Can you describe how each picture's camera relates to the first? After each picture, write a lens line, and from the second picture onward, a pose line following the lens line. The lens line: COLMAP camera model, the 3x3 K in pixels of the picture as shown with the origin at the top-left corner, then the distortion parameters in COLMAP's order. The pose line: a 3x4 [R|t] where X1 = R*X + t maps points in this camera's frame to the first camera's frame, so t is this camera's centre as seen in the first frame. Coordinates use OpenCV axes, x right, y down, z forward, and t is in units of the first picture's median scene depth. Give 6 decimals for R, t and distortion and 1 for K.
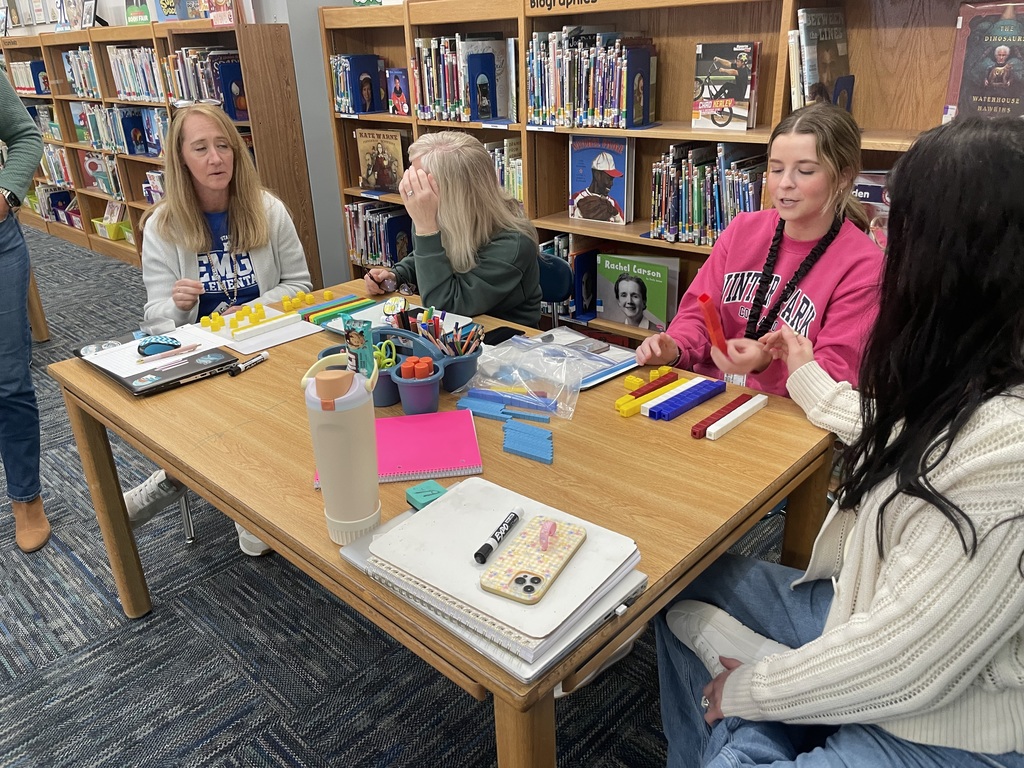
lens RADIAL K [[800.0, 0, 512.2], [0, 800.0, 382.4], [0, 0, 1]] dist [0.068262, -0.098646]
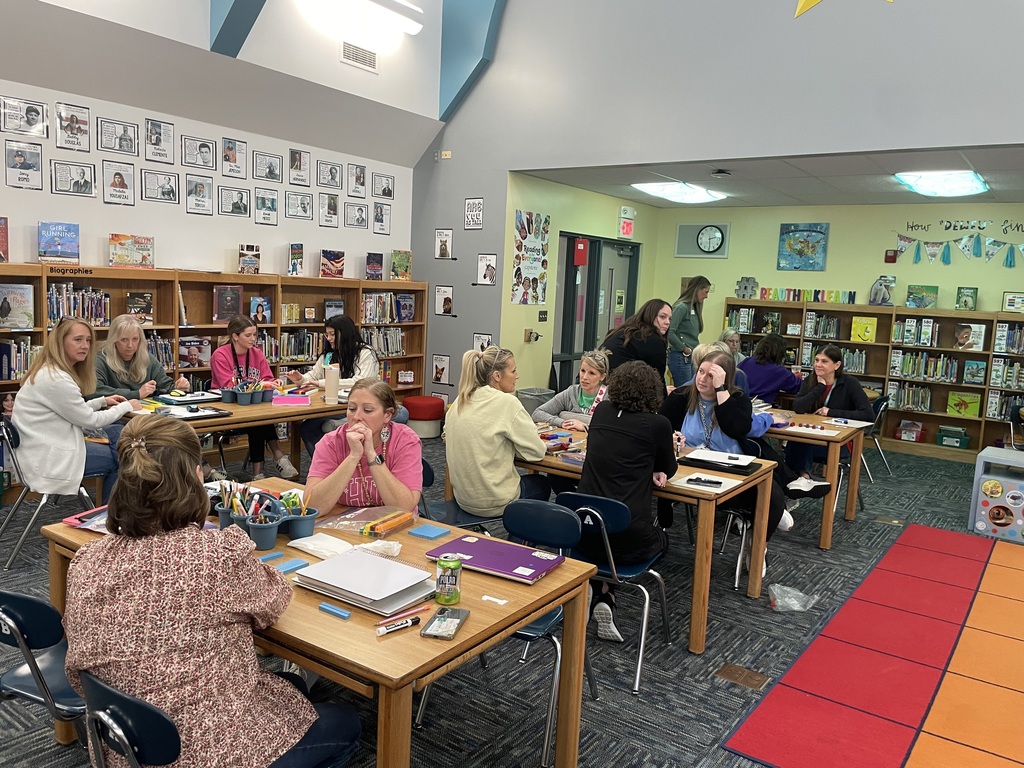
lens RADIAL K [[800.0, 0, 512.1], [0, 800.0, 384.8], [0, 0, 1]] dist [0.068262, -0.098646]
pose [[-0.144476, -0.092867, 0.985141, -2.356049], [0.352333, 0.925507, 0.138917, -0.089191], [-0.924656, 0.367168, -0.100994, 0.270750]]
